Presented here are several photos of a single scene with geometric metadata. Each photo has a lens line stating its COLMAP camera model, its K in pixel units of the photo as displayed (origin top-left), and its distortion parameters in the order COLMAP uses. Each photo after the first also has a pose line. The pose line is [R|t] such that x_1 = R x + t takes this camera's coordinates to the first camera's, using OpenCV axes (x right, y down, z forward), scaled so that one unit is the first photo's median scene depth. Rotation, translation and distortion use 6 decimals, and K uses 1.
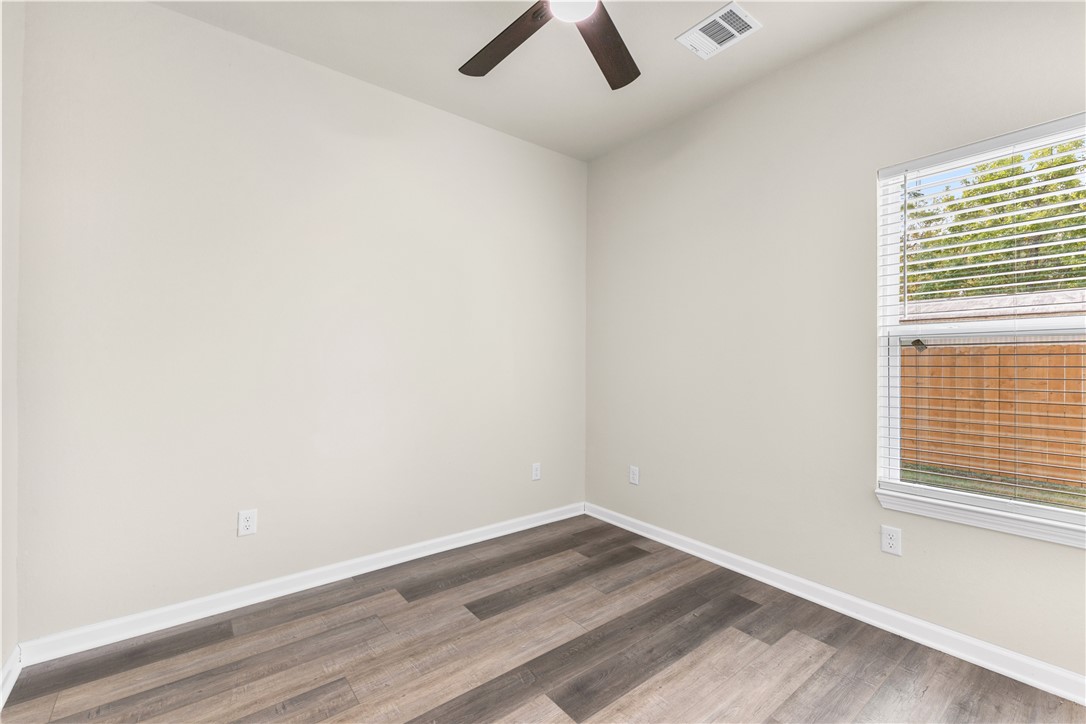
lens RADIAL K [[467.7, 0, 542.4], [0, 467.7, 360.6], [0, 0, 1]] dist [0.010309, -0.000540]
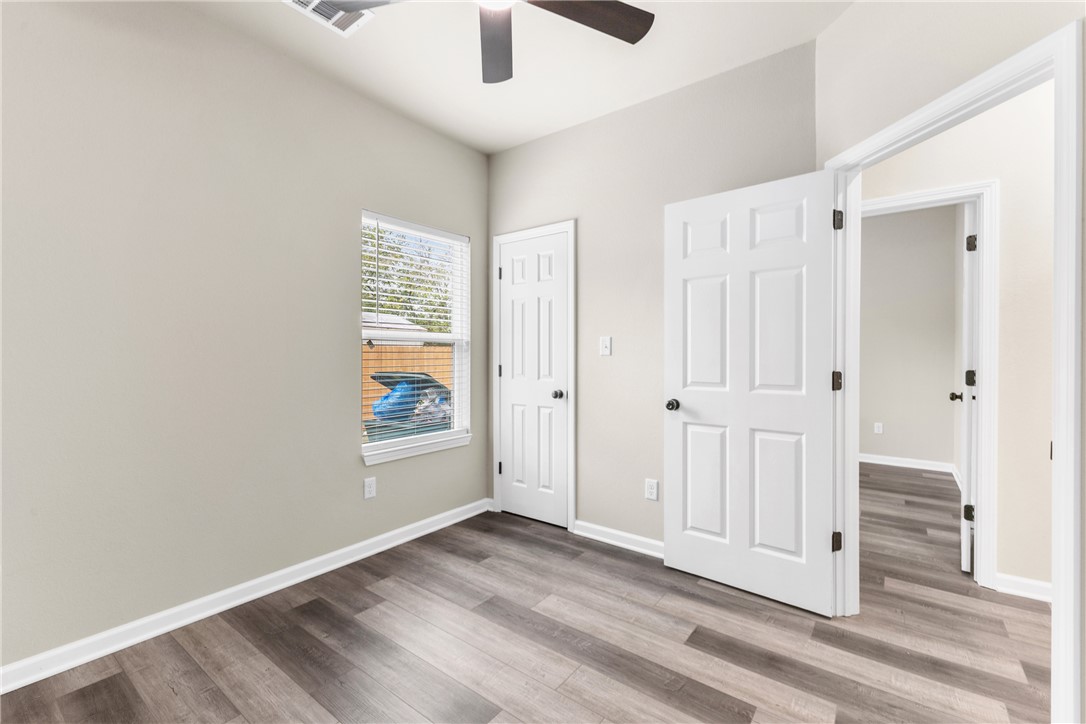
lens RADIAL K [[467.7, 0, 542.2], [0, 467.7, 358.5], [0, 0, 1]] dist [0.010309, -0.000540]
pose [[-0.259076, -0.008499, 0.965819, -0.619766], [-0.002237, 0.999964, 0.008200, -0.003686], [-0.965854, -0.000036, -0.259086, 0.784581]]
